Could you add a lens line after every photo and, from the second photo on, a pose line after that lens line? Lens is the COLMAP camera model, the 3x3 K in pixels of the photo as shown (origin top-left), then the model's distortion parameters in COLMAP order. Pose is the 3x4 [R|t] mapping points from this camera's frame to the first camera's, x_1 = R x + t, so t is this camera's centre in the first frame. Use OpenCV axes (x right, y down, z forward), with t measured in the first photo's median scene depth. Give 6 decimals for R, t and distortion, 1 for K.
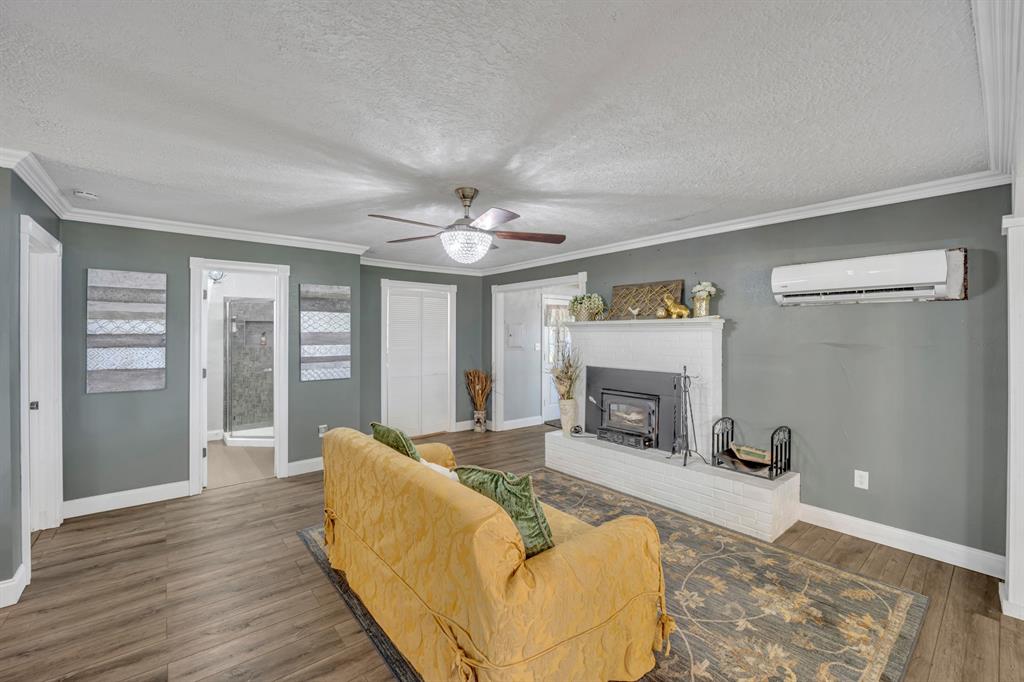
lens RADIAL K [[422.2, 0, 513.1], [0, 422.2, 338.7], [0, 0, 1]] dist [-0.000826, -0.000014]
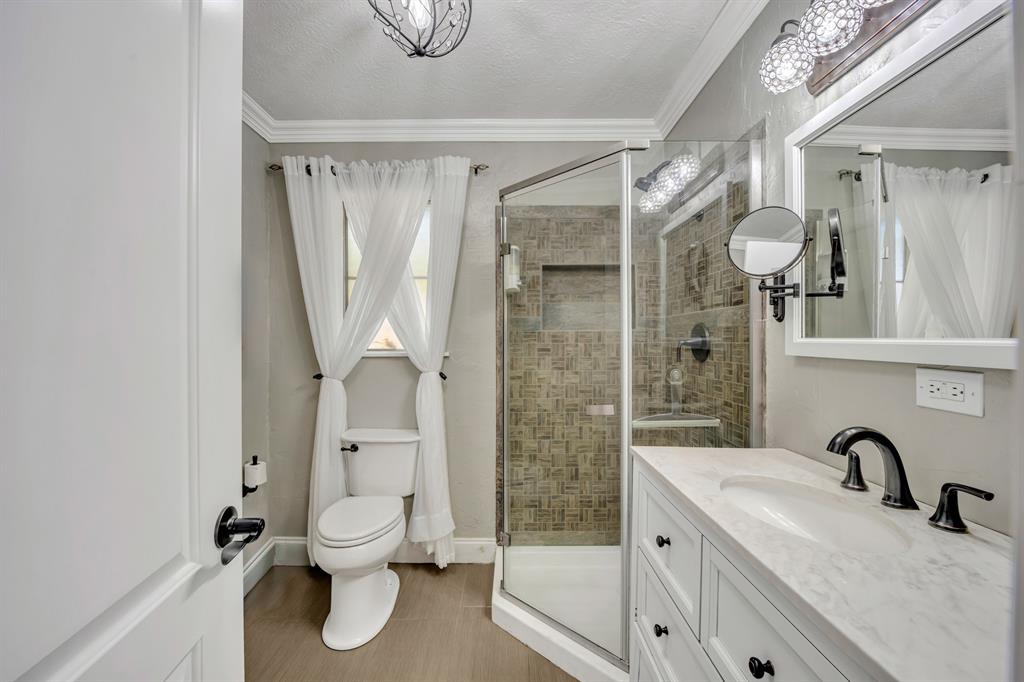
lens RADIAL K [[422.2, 0, 510.7], [0, 422.2, 340.6], [0, 0, 1]] dist [-0.000826, -0.000014]
pose [[0.767801, -0.002485, -0.640684, -0.406885], [0.002941, 0.999996, -0.000354, 0.027040], [0.640682, -0.001613, 0.767805, 0.680536]]
